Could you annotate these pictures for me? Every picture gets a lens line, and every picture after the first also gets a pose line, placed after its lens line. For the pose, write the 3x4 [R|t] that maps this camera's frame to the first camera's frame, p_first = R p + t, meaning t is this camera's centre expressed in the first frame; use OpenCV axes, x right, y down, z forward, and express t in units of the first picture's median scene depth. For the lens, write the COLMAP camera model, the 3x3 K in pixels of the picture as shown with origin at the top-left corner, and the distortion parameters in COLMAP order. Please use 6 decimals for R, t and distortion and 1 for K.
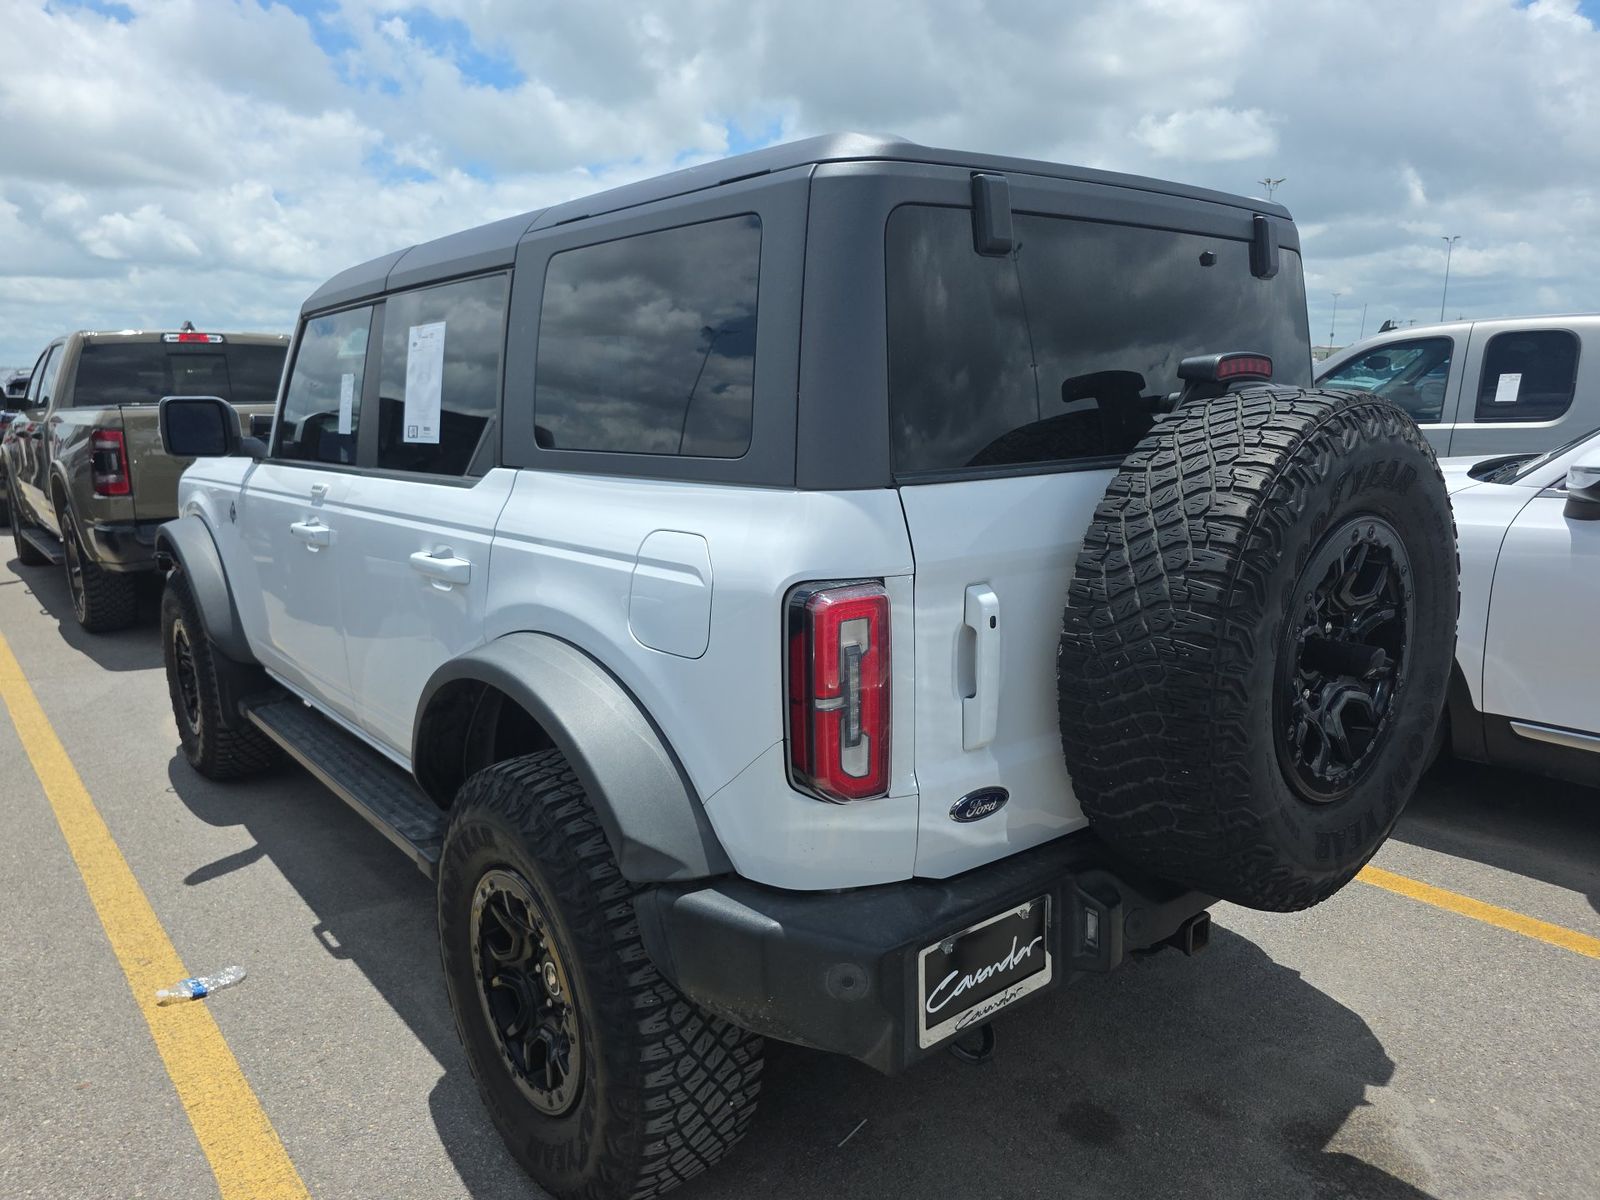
lens RADIAL K [[1088.8, 0, 800.0], [0, 1088.8, 600.0], [0, 0, 1]] dist [0.048692, -0.047076]
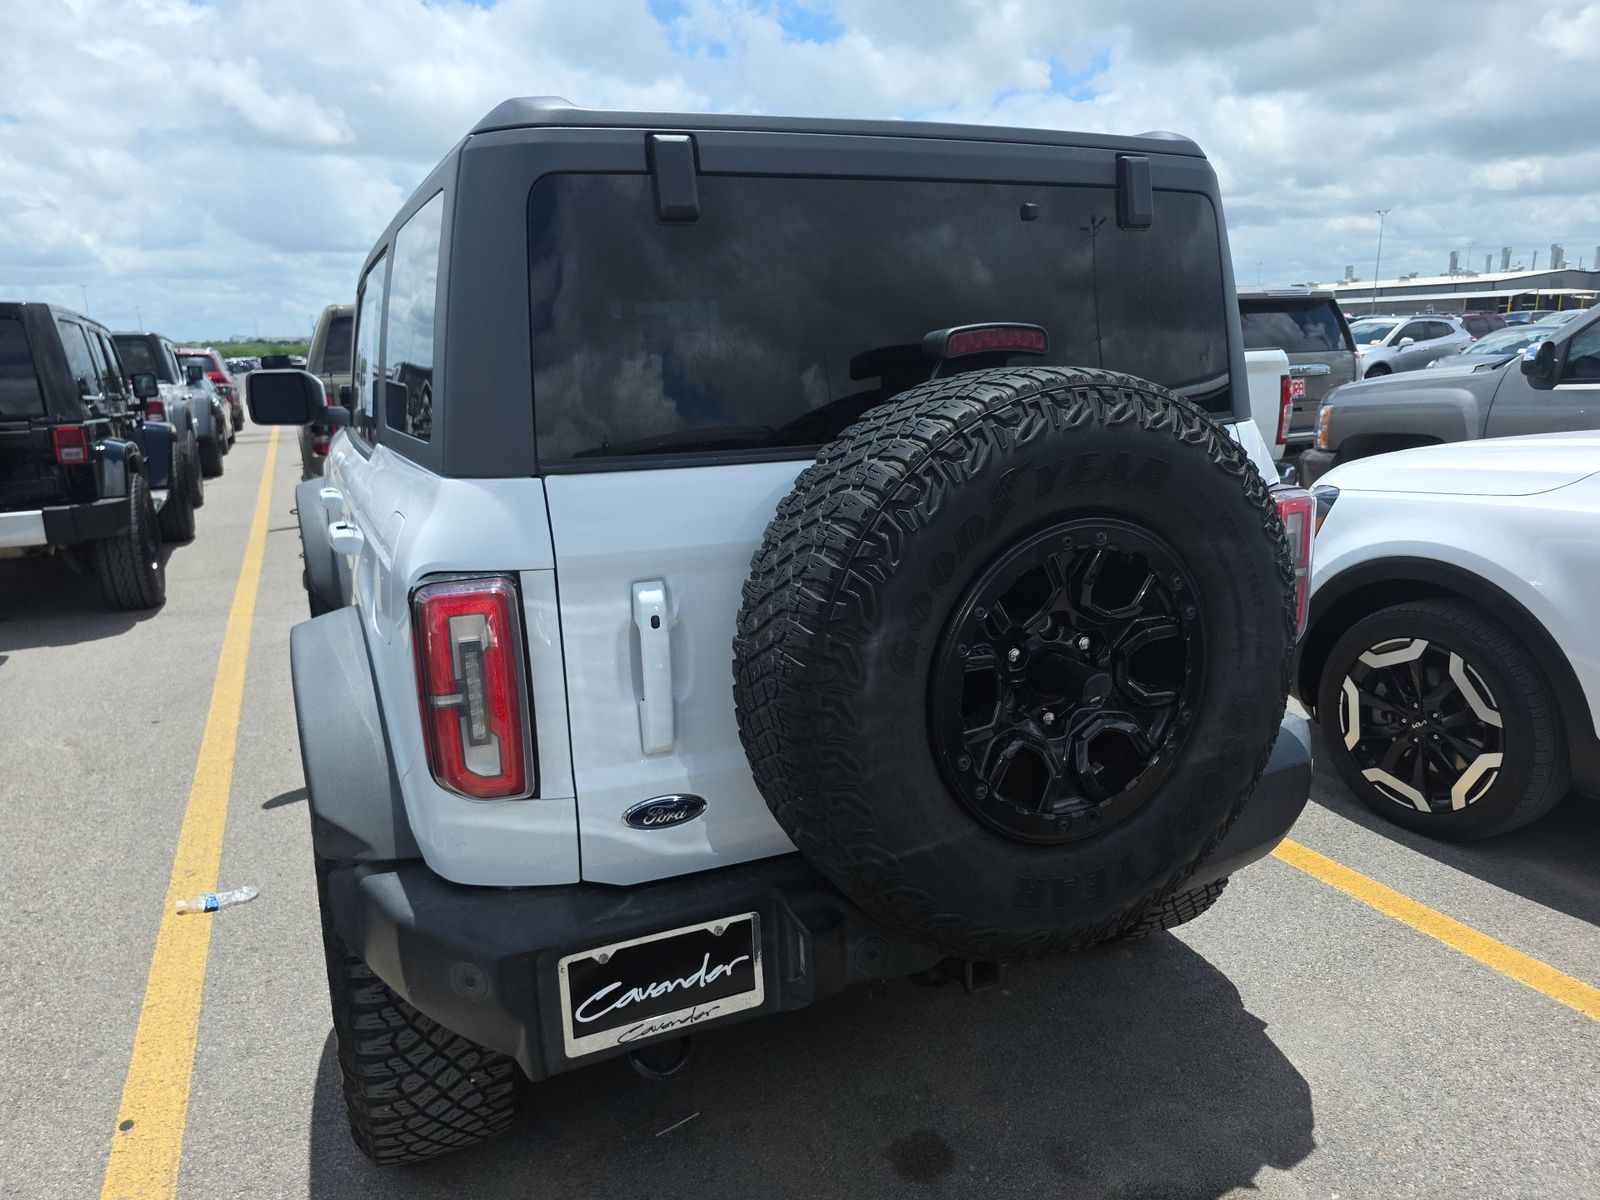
lens RADIAL K [[1100.3, 0, 822.0], [0, 1100.3, 600.3], [0, 0, 1]] dist [0.038655, -0.038959]
pose [[0.967195, 0.043379, -0.250306, 0.518763], [-0.033252, 0.998454, 0.044549, -0.042522], [0.251851, -0.034765, 0.967141, 0.114307]]
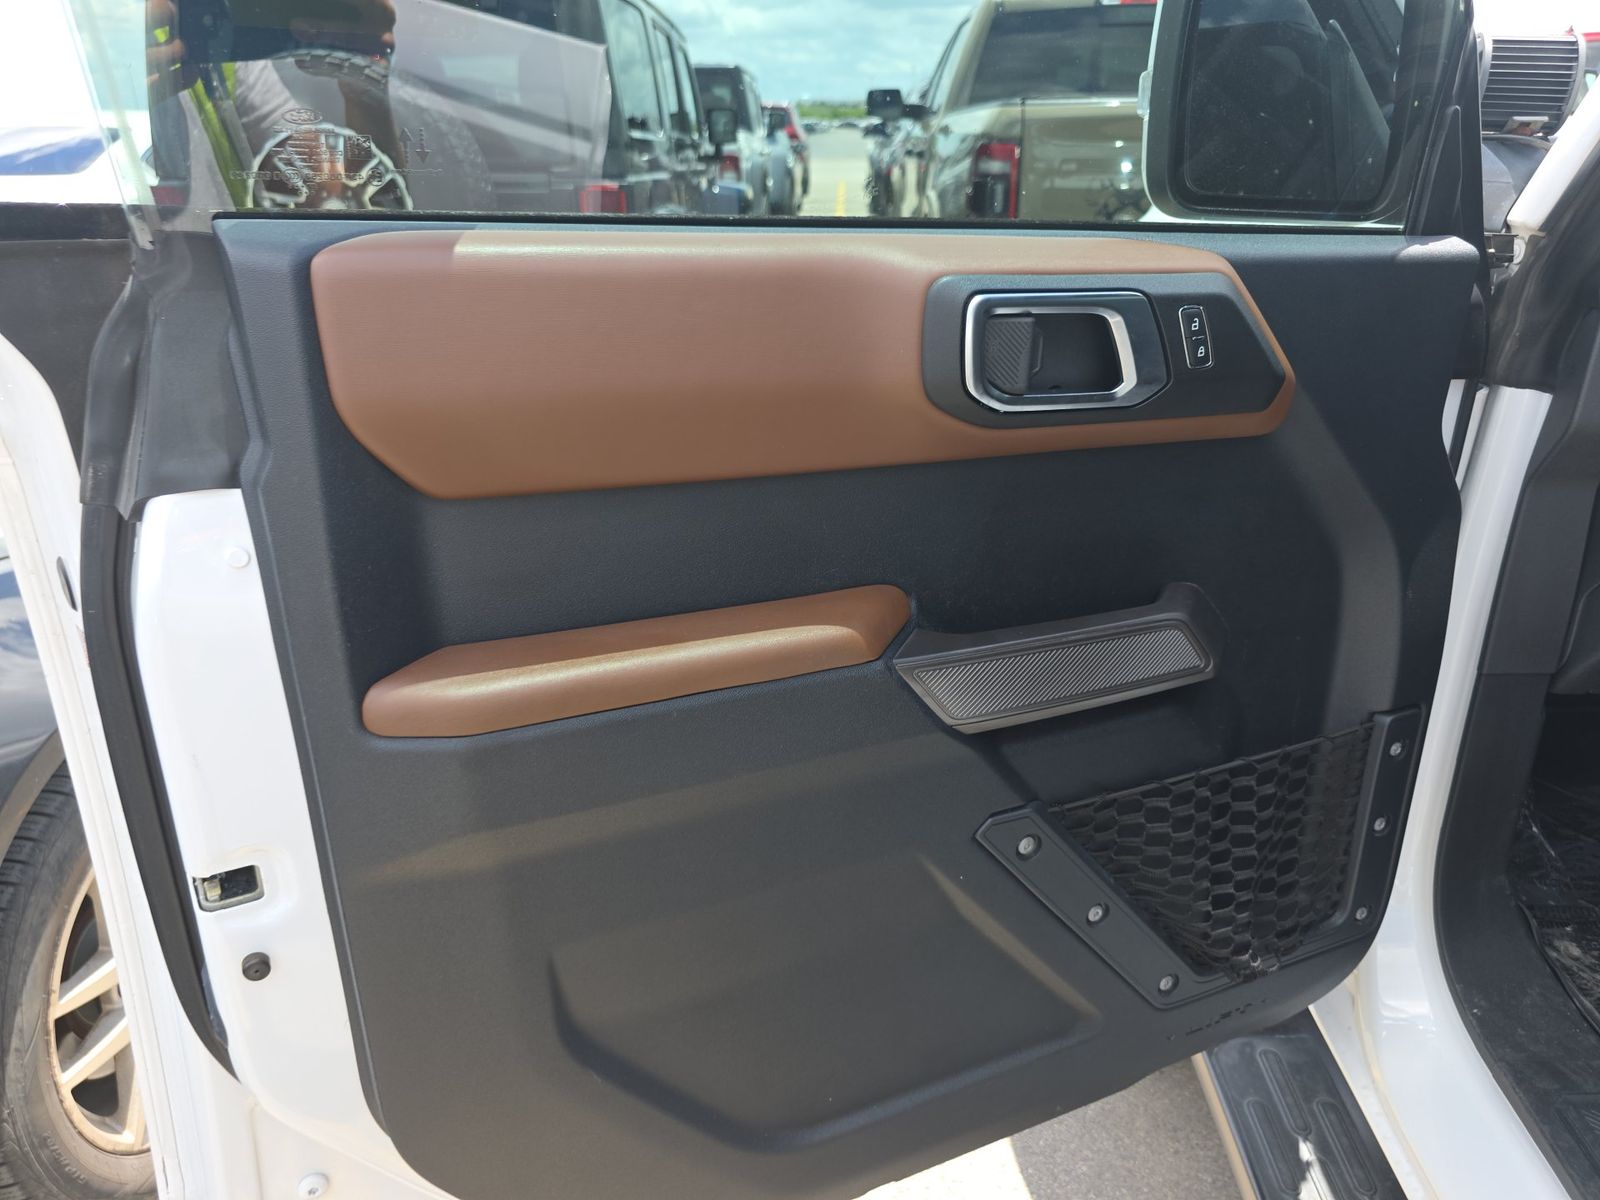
lens RADIAL K [[1100.3, 0, 822.0], [0, 1100.3, 600.3], [0, 0, 1]] dist [0.038655, -0.038959]
pose [[0.755290, 0.267387, -0.598366, -0.920423], [-0.129422, 0.955862, 0.263776, -0.207870], [0.642486, -0.121786, 0.756558, 1.519679]]
